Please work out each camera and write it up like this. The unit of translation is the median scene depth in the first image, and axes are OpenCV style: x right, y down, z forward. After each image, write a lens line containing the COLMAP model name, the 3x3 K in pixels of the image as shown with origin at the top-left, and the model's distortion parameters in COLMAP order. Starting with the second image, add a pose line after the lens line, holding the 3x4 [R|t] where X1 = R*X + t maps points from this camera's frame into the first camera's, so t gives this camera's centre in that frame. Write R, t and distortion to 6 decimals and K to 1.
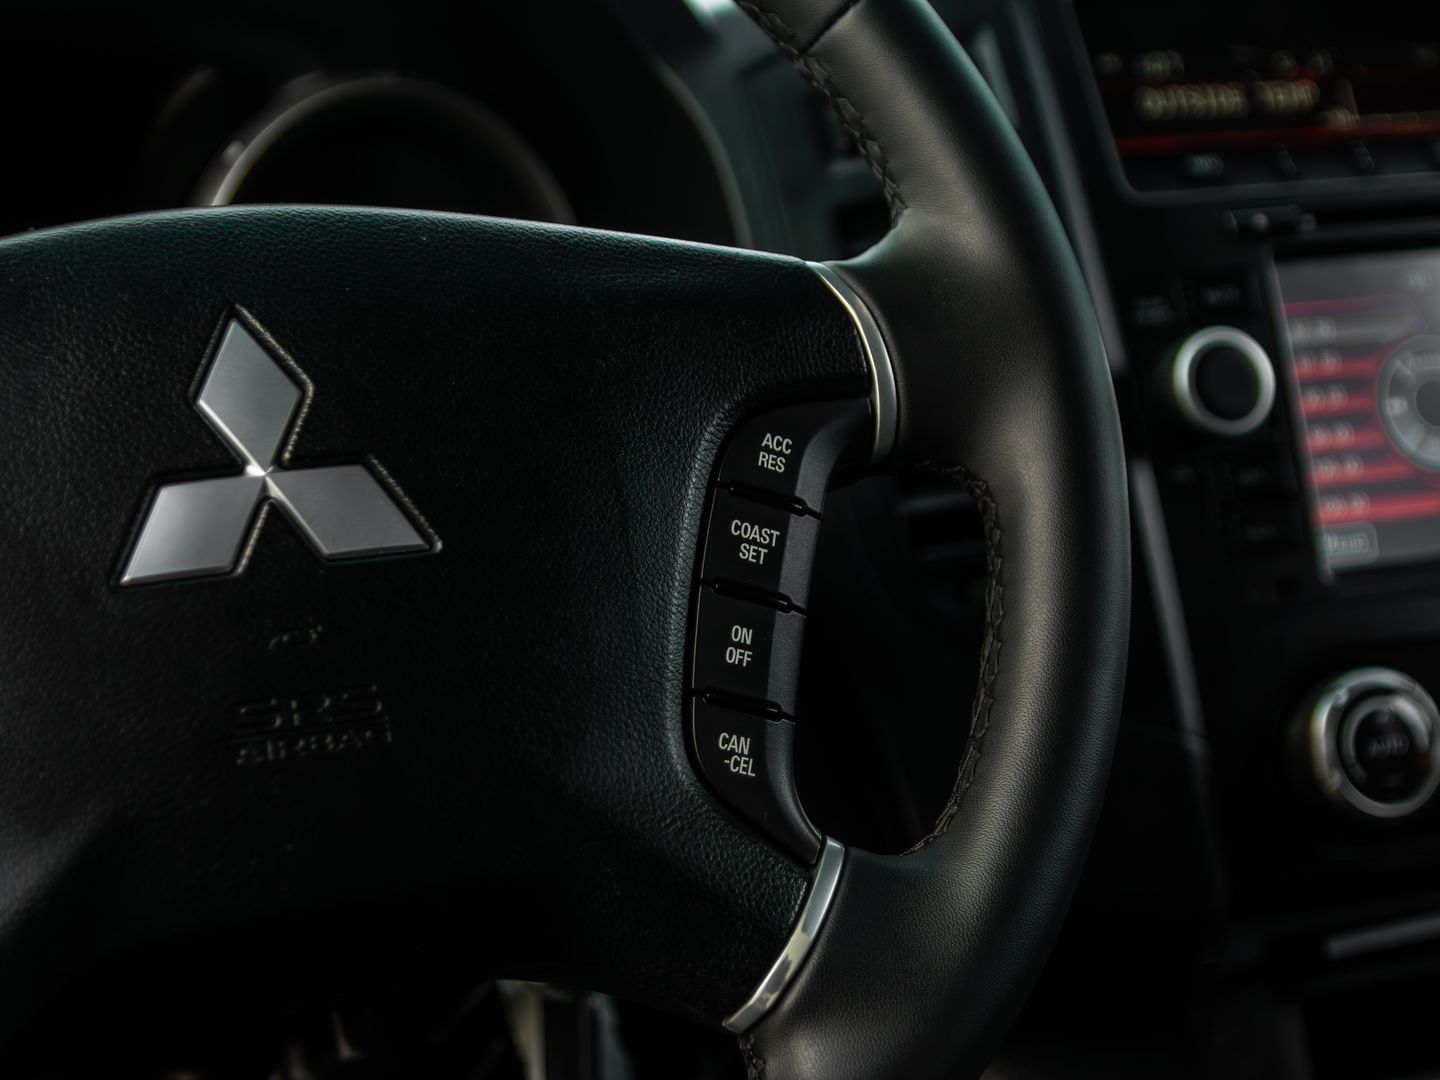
lens RADIAL K [[2562.2, 0, 672.3], [0, 2562.2, 598.0], [0, 0, 1]] dist [0.034475, 0.000000]
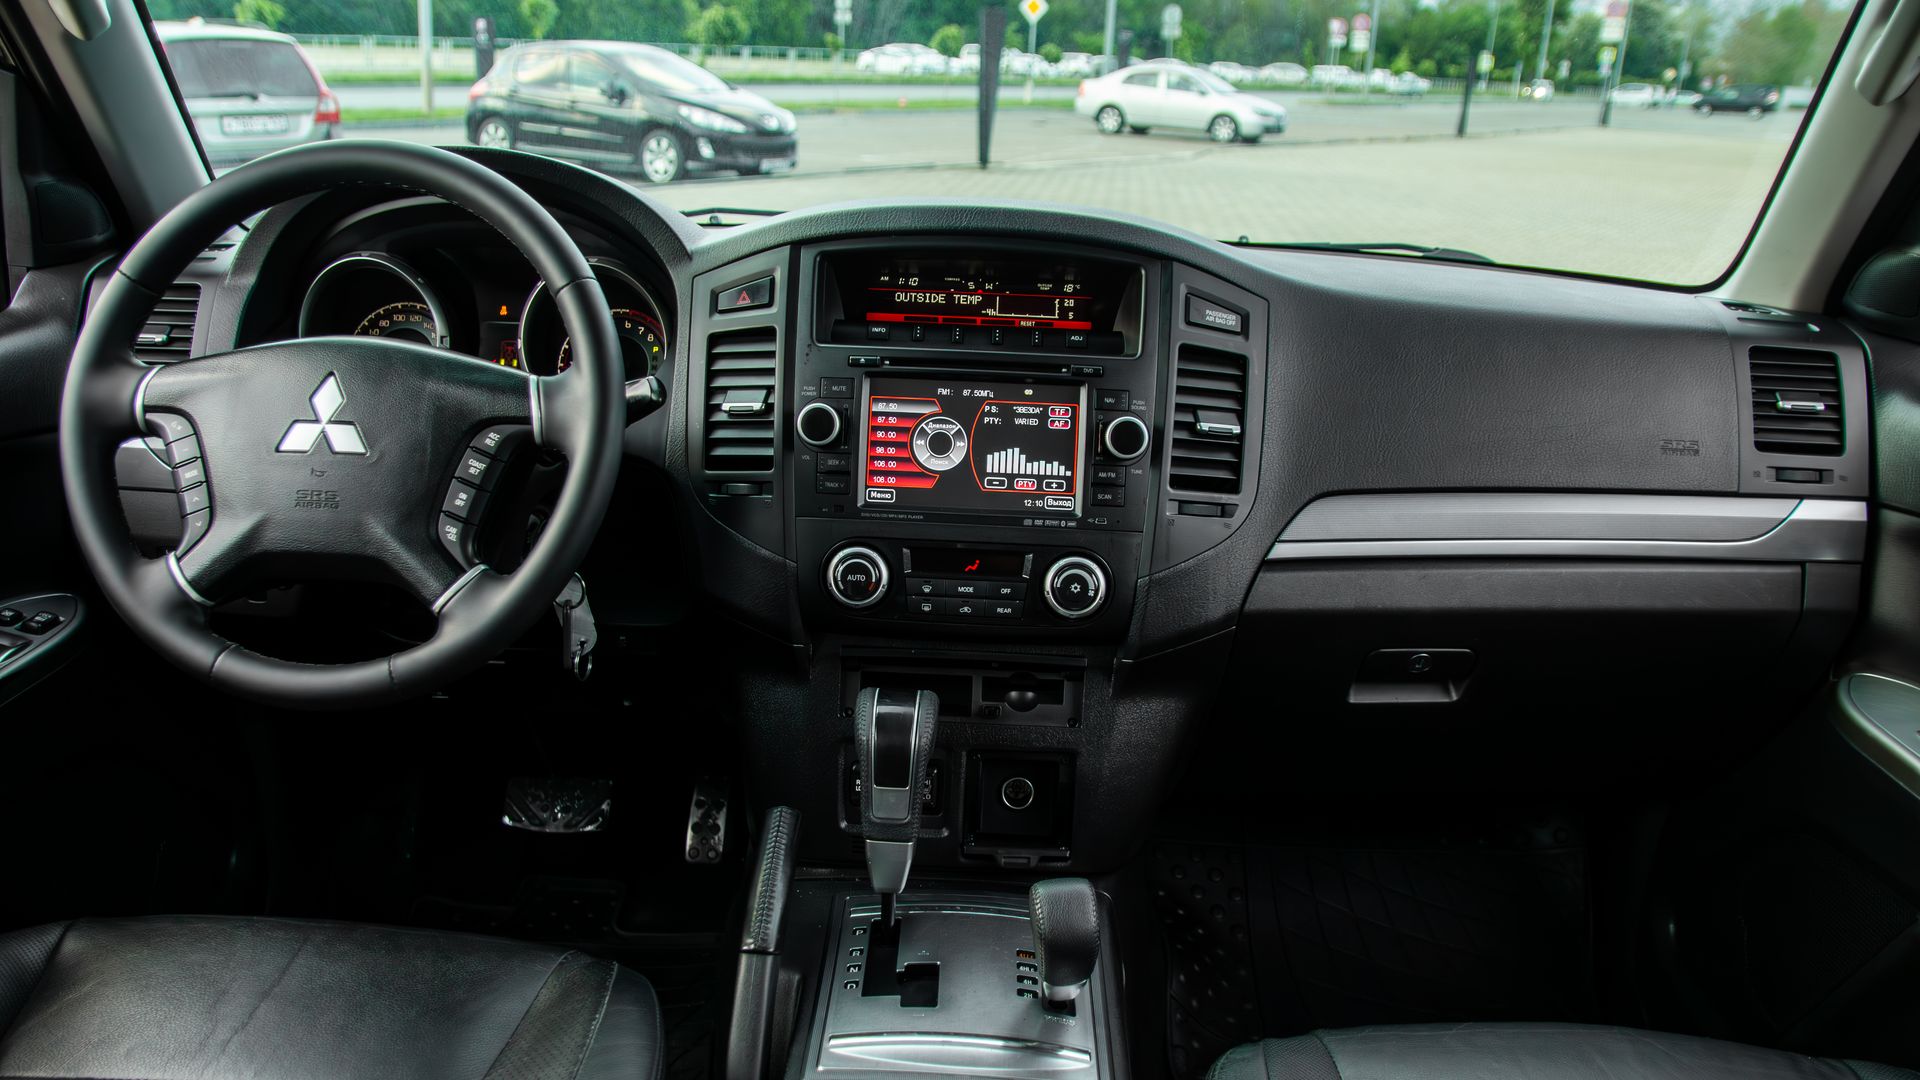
lens RADIAL K [[1486.5, 0, 953.1], [0, 1486.5, 541.5], [0, 0, 1]] dist [-0.098635, 0.023470]
pose [[0.913006, 0.188865, -0.361594, 1.297112], [-0.148040, 0.979344, 0.137732, -0.280807], [0.380138, -0.072220, 0.922106, -0.451056]]
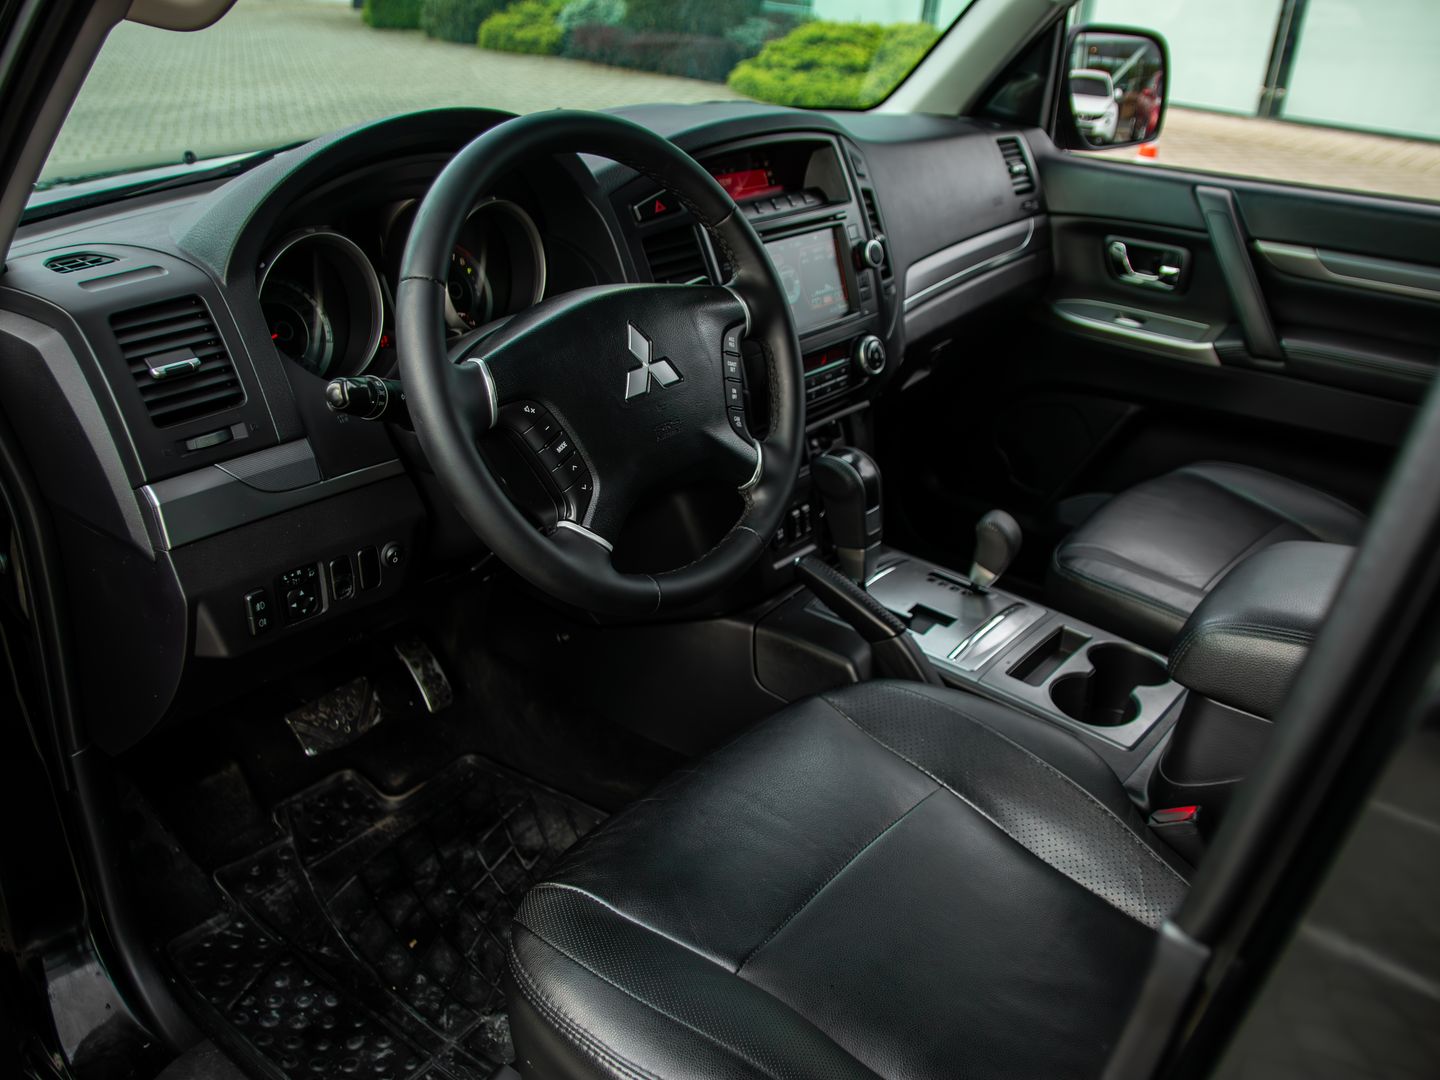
lens RADIAL K [[1244.6, 0, 725.5], [0, 1244.6, 547.3], [0, 0, 1]] dist [-0.062619, 0.003662]
pose [[0.859221, -0.161433, 0.485468, -1.009731], [0.036043, 0.965655, 0.257317, -0.261147], [-0.510334, -0.203595, 0.835529, -0.684585]]
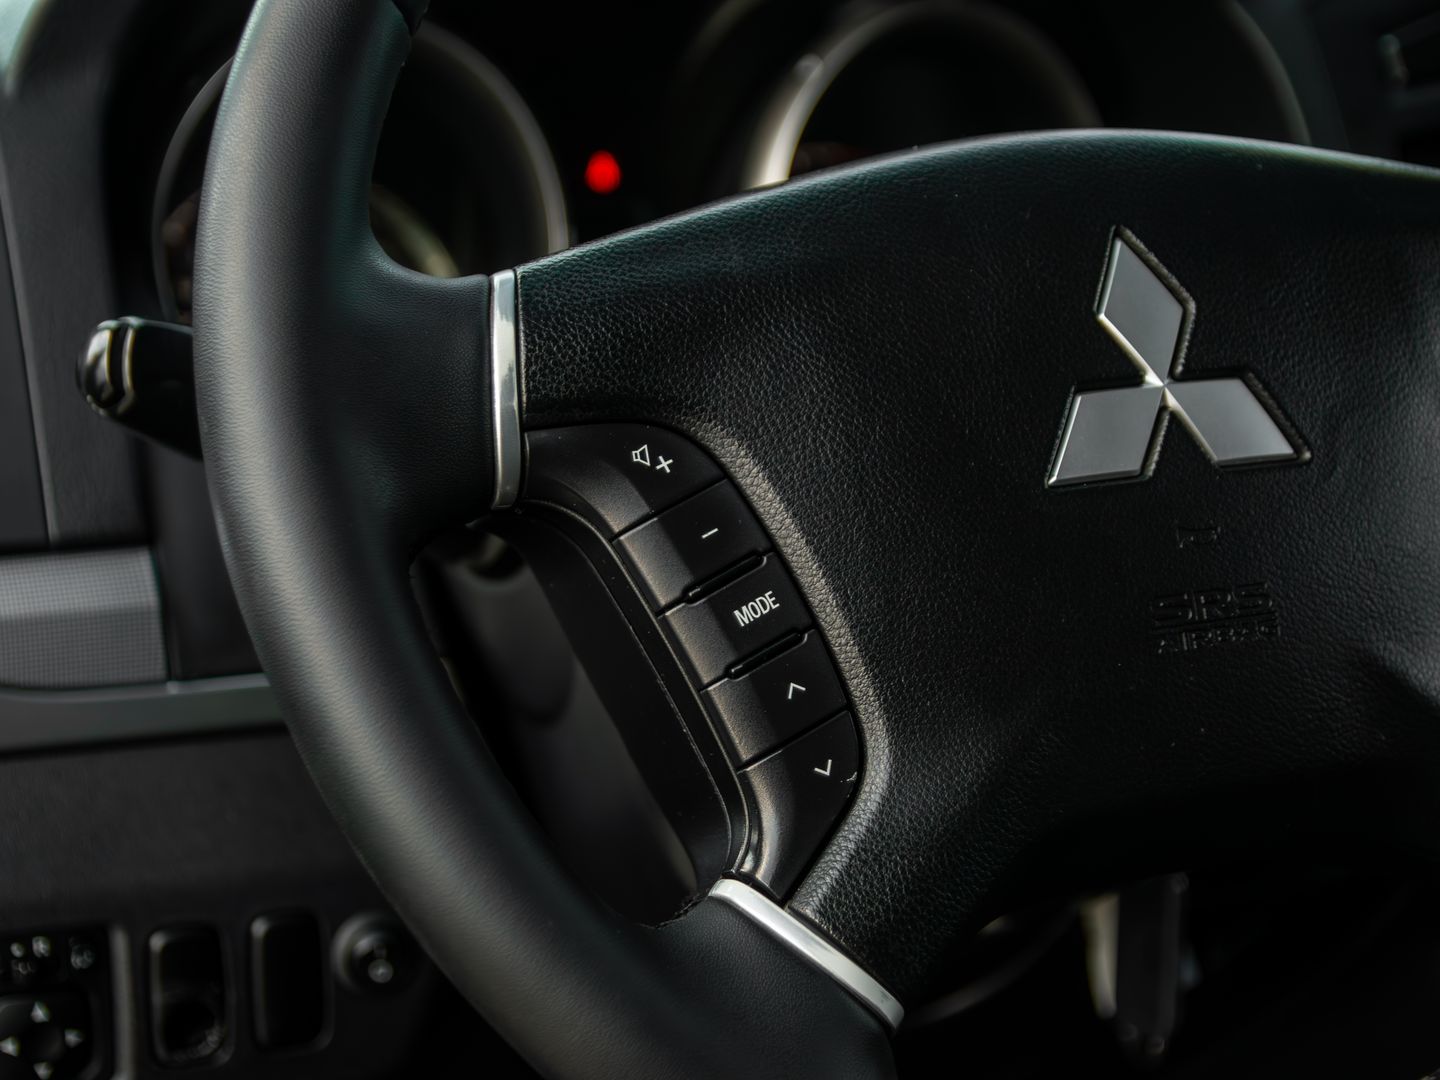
lens RADIAL K [[2562.2, 0, 724.2], [0, 2562.2, 543.7], [0, 0, 1]] dist [0.034475, 0.000000]
pose [[0.997867, 0.026337, 0.059732, -0.403486], [-0.028016, 0.999230, 0.027454, -0.006036], [-0.058963, -0.029069, 0.997837, -0.067888]]
